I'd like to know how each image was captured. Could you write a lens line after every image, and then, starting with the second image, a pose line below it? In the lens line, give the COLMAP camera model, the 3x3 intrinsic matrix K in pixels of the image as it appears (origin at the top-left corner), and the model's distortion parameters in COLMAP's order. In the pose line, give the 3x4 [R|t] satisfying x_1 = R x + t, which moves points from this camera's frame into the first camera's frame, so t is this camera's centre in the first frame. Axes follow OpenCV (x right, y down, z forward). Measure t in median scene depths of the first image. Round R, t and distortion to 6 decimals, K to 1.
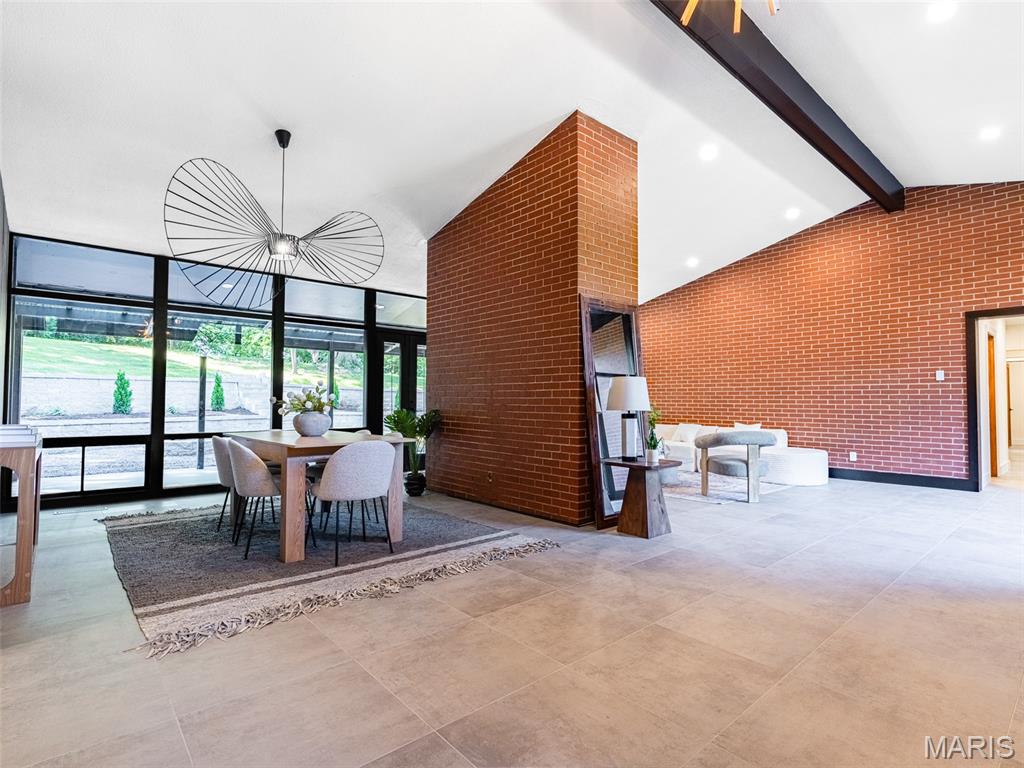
lens RADIAL K [[518.5, 0, 512.0], [0, 518.5, 384.0], [0, 0, 1]] dist [-0.001658, -0.000446]
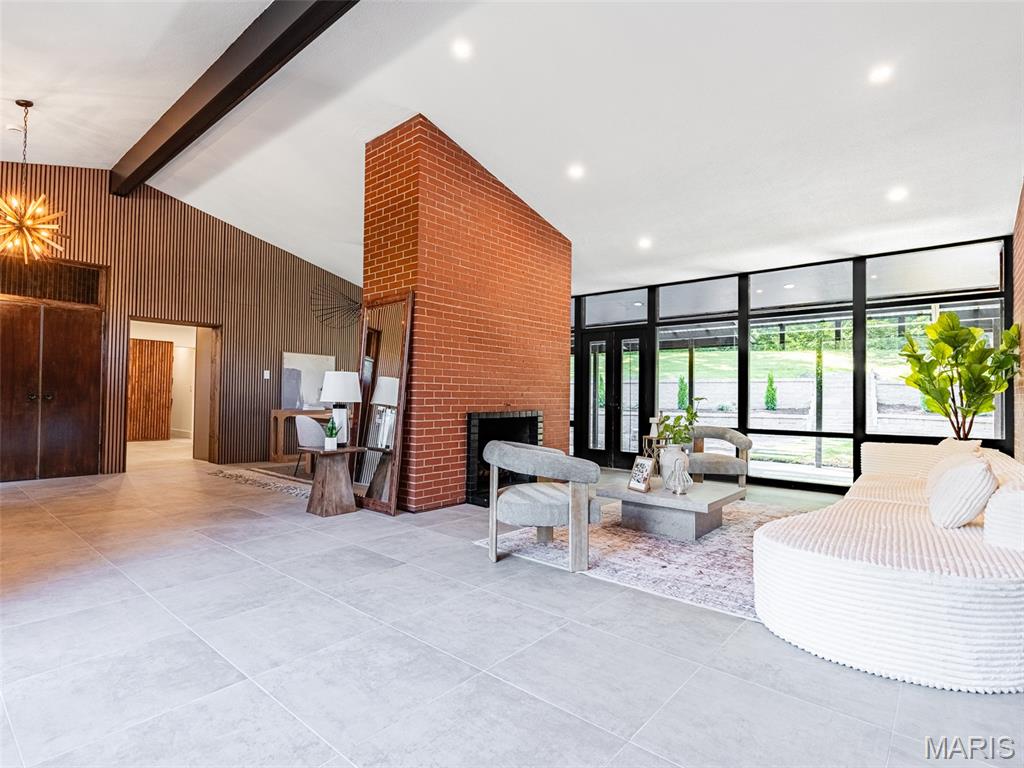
lens RADIAL K [[516.8, 0, 516.9], [0, 516.8, 388.6], [0, 0, 1]] dist [-0.000939, 0.000050]
pose [[0.155525, -0.019153, -0.987646, 1.322868], [0.024872, 0.999571, -0.015467, 0.047063], [0.987519, -0.022159, 0.155935, 1.152400]]
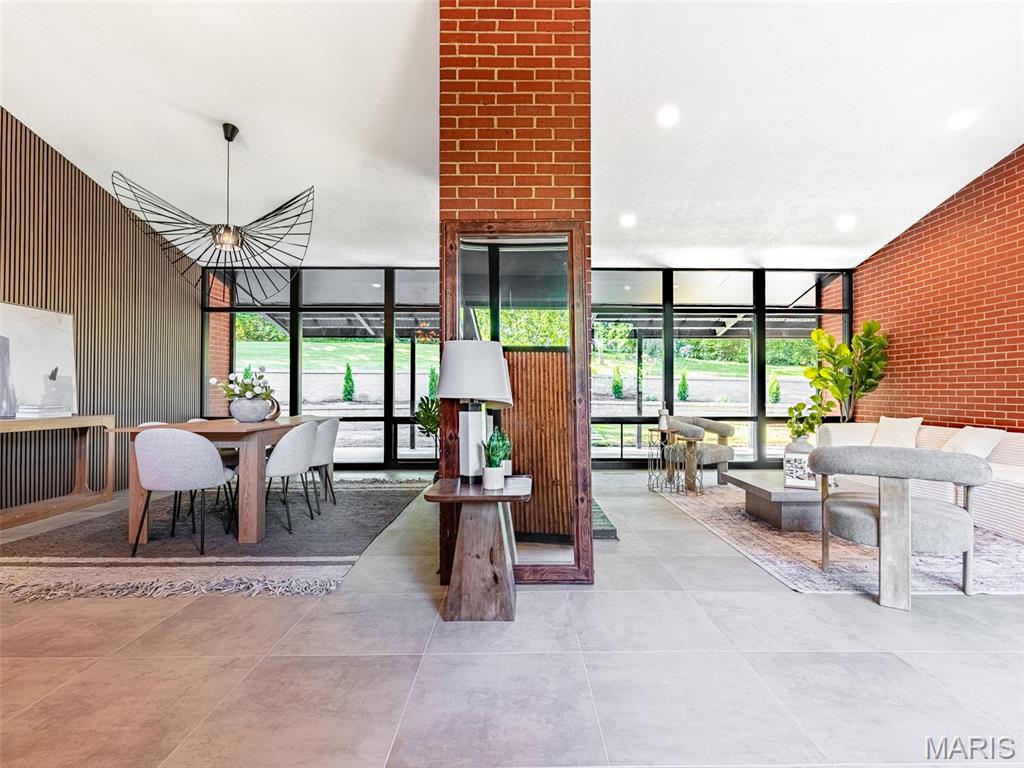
lens RADIAL K [[511.2, 0, 514.2], [0, 511.2, 388.2], [0, 0, 1]] dist [-0.002586, -0.000017]
pose [[0.759903, -0.007251, -0.649996, 0.620275], [0.025723, 0.999490, 0.018922, 0.027709], [0.649527, -0.031099, 0.759702, 0.559884]]
